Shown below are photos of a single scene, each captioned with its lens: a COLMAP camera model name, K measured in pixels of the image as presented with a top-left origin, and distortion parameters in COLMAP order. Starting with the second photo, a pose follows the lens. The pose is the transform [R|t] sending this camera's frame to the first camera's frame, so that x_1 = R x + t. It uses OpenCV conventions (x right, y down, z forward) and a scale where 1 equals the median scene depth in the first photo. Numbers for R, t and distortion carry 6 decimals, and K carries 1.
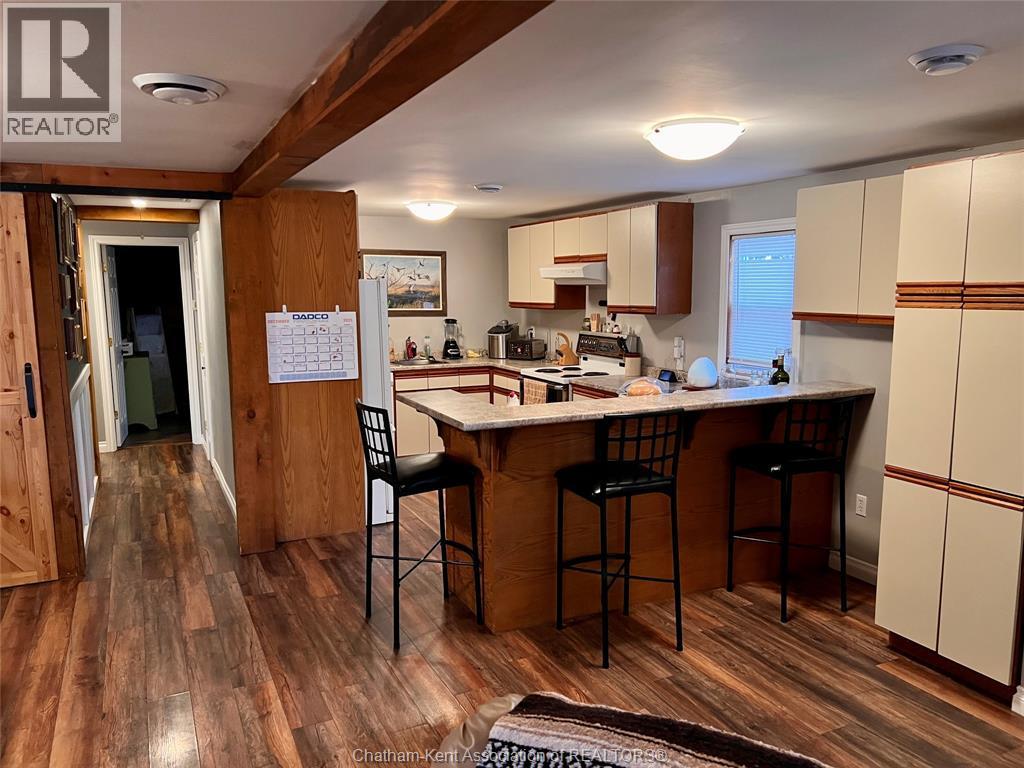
lens RADIAL K [[773.3, 0, 527.0], [0, 773.3, 387.2], [0, 0, 1]] dist [0.056317, -0.070143]
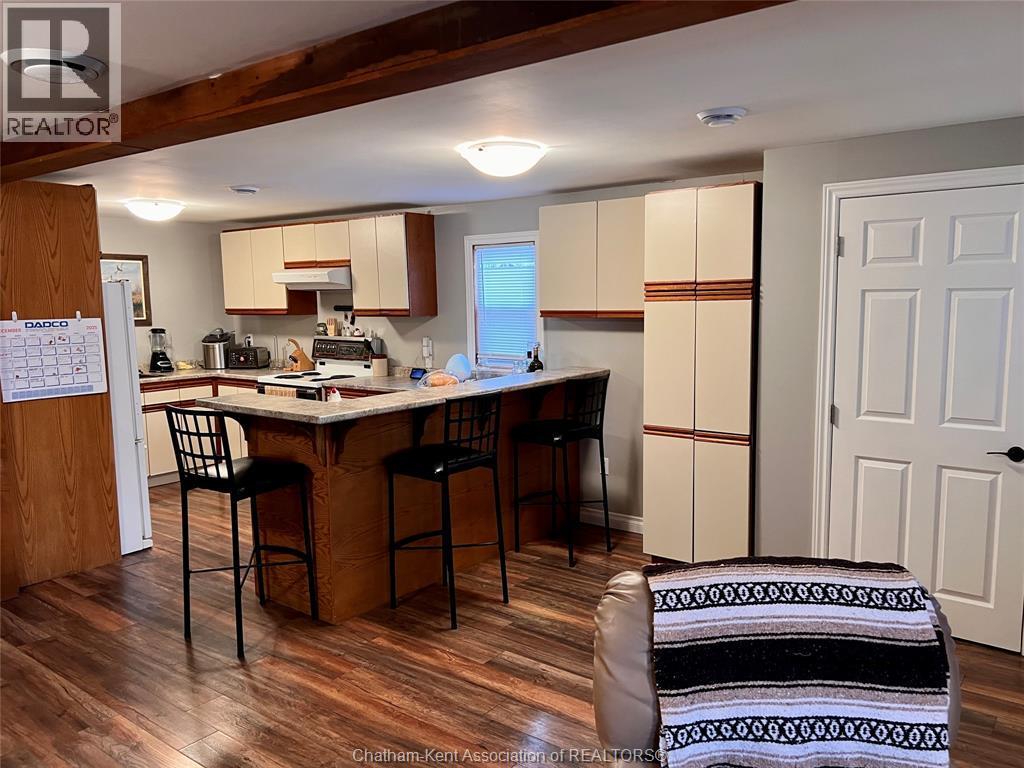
lens RADIAL K [[771.9, 0, 526.2], [0, 771.9, 380.4], [0, 0, 1]] dist [0.083598, -0.110989]
pose [[0.892164, -0.057725, 0.448008, -0.185978], [0.068983, 0.997579, -0.008839, 0.016551], [-0.446413, 0.038791, 0.893986, -0.030923]]
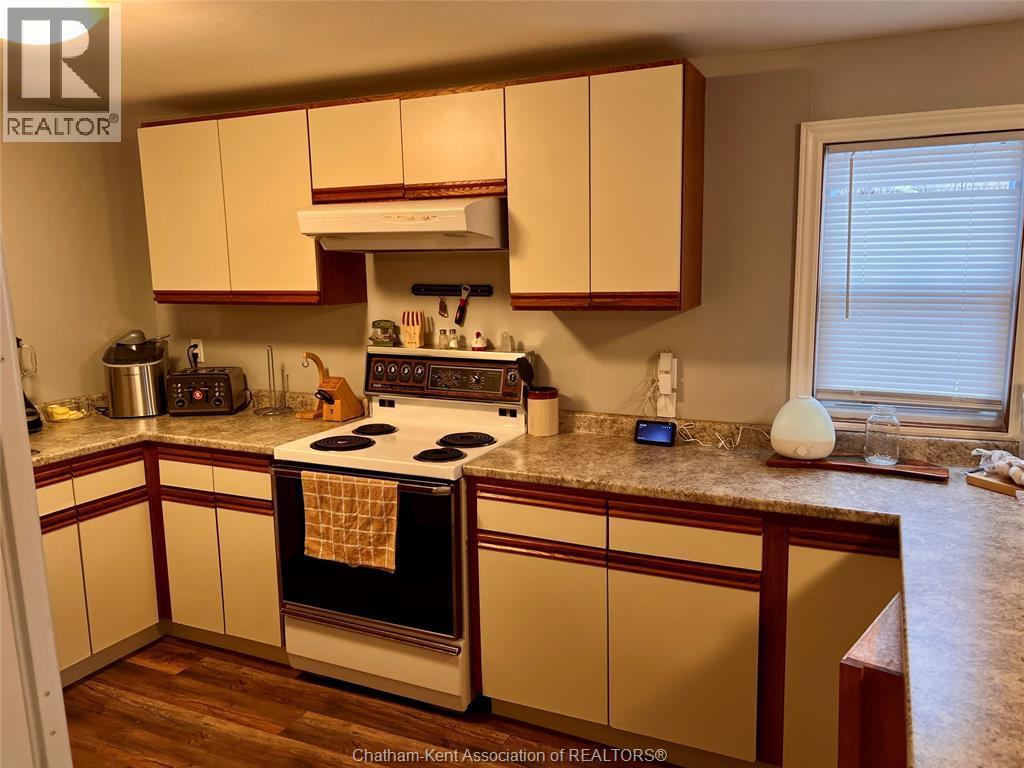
lens RADIAL K [[773.3, 0, 527.0], [0, 773.3, 387.2], [0, 0, 1]] dist [0.056317, -0.070143]
pose [[0.775612, -0.104497, 0.622500, -0.208984], [0.090346, 0.994426, 0.054363, -0.085872], [-0.624711, 0.014076, 0.780729, 0.733684]]
